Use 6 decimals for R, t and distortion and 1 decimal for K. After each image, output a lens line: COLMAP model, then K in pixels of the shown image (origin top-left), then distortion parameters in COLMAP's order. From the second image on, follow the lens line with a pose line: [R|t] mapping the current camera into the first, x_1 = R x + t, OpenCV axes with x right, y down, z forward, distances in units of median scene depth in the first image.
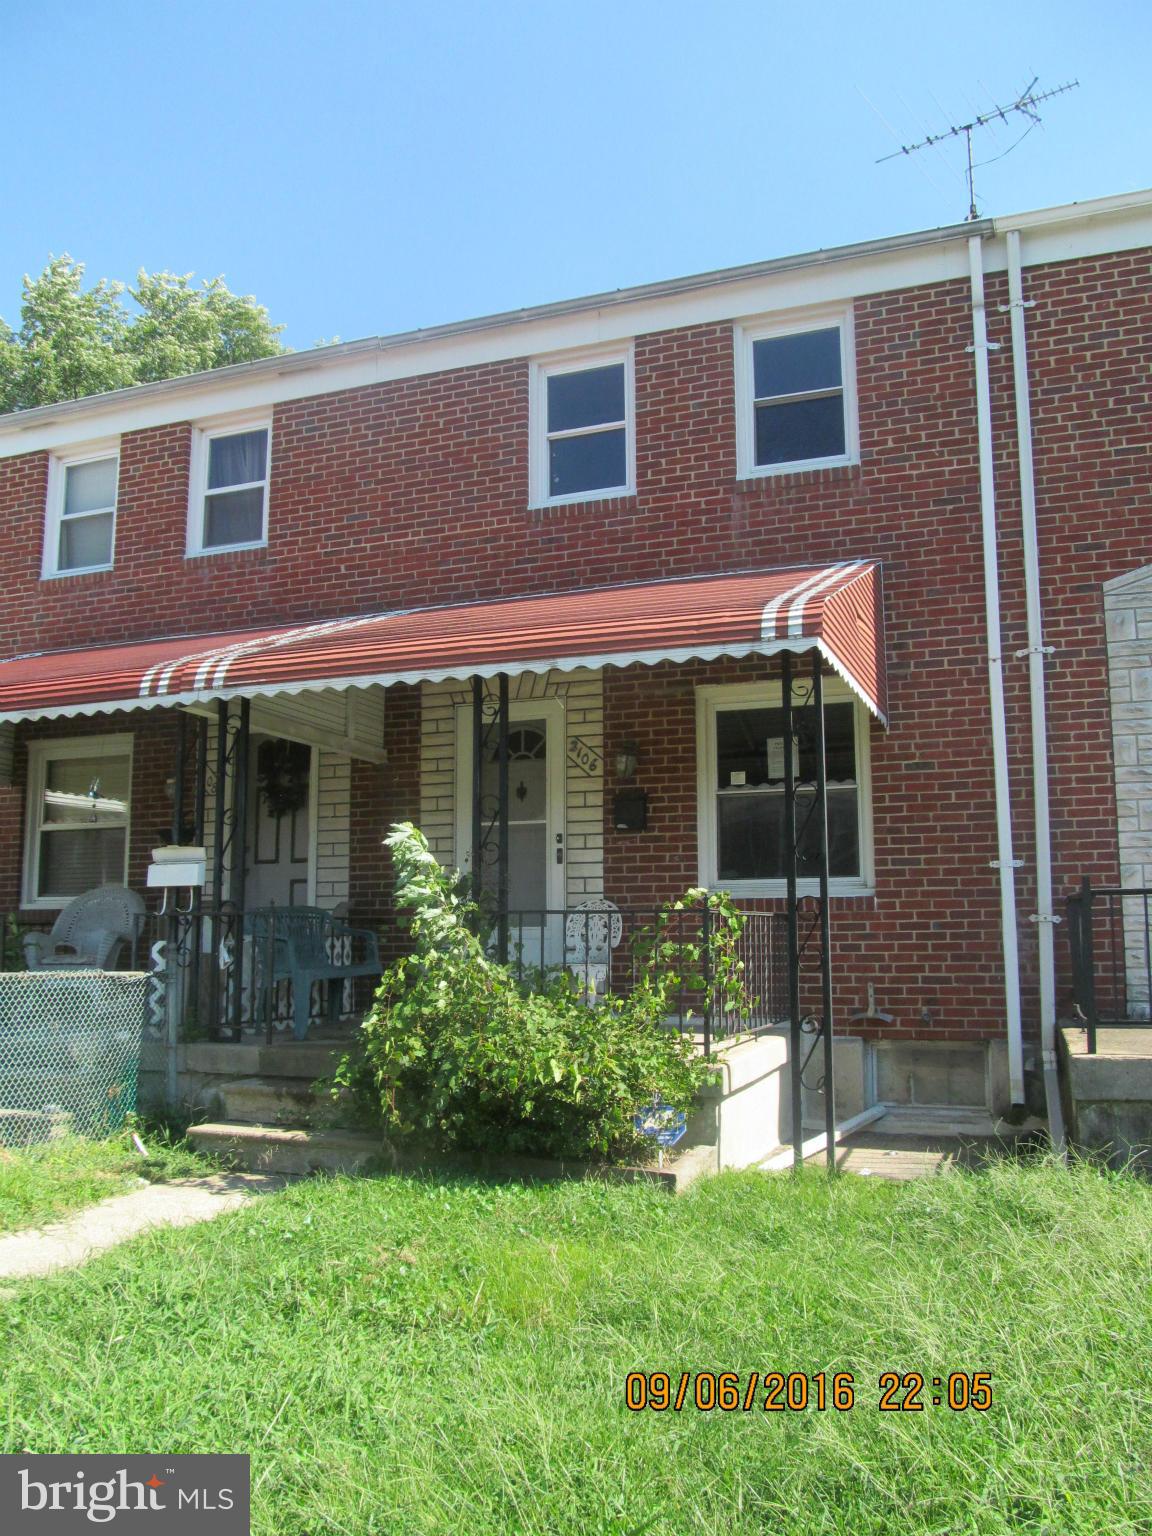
lens RADIAL K [[1278.8, 0, 572.3], [0, 1278.8, 772.9], [0, 0, 1]] dist [-0.060955, 0.019061]
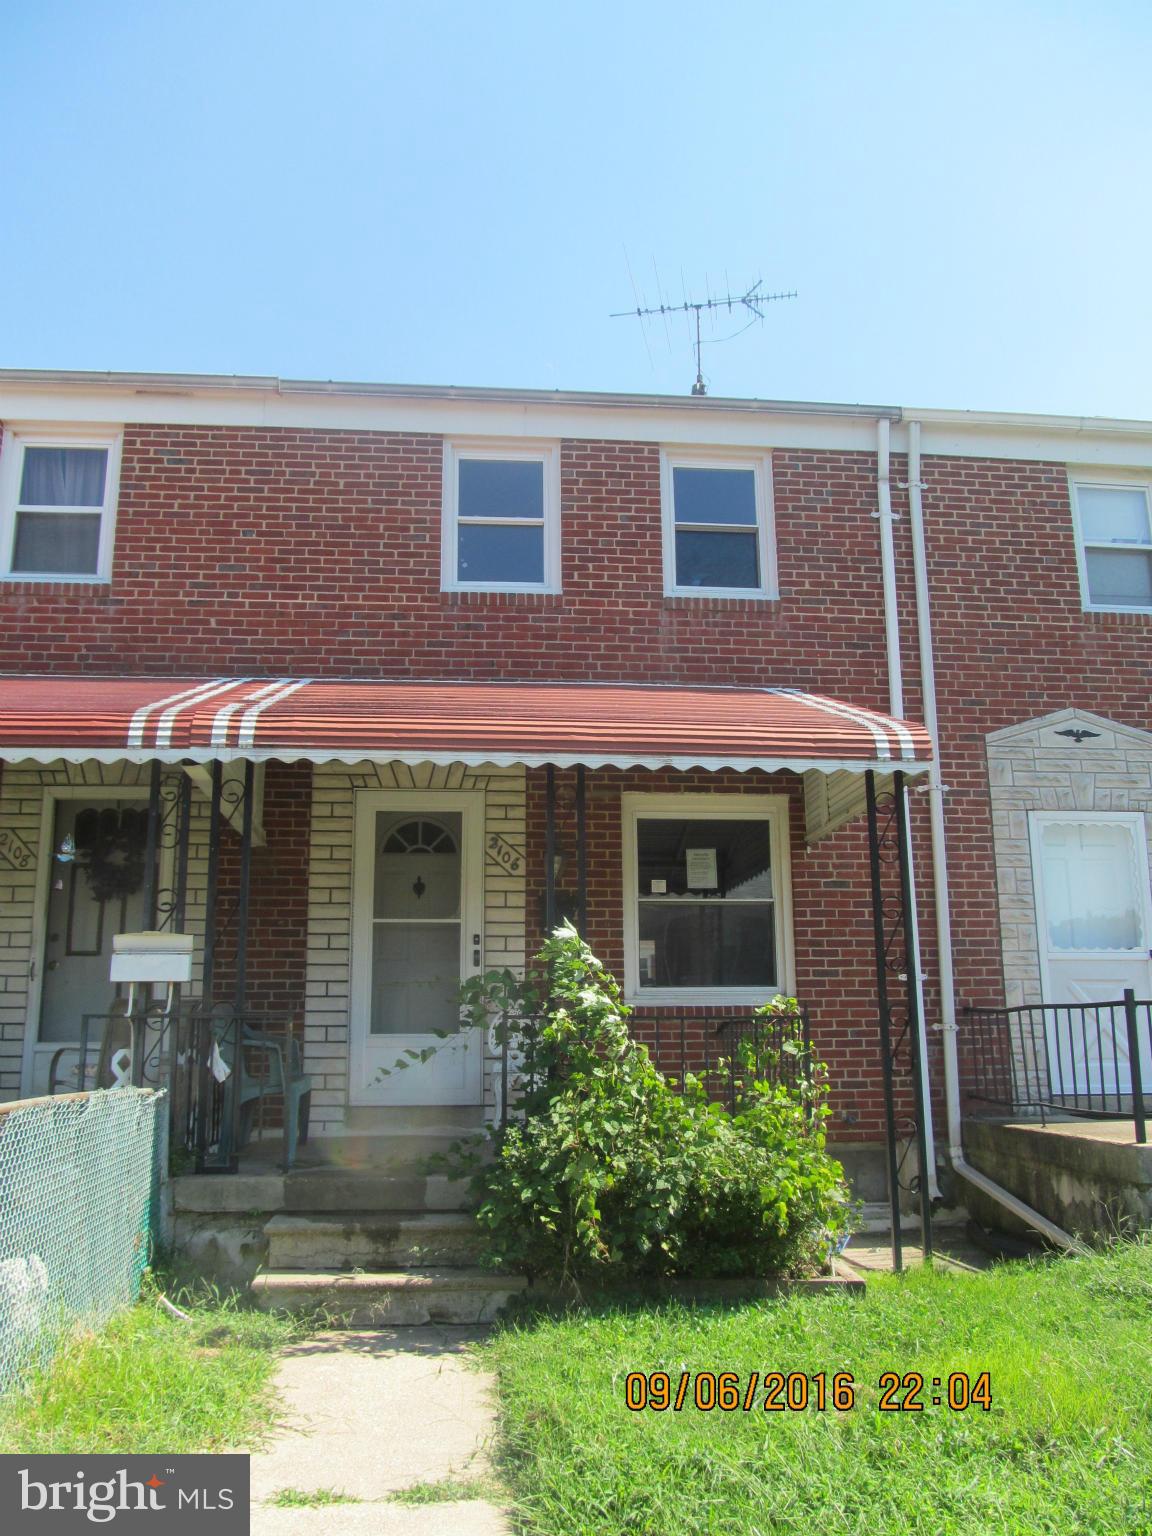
lens RADIAL K [[1278.8, 0, 573.3], [0, 1278.8, 773.8], [0, 0, 1]] dist [-0.060955, 0.019061]
pose [[0.888031, 0.094000, 0.450072, -0.396464], [-0.055684, 0.993661, -0.097661, 0.018394], [-0.456399, 0.061664, 0.887636, 0.127381]]
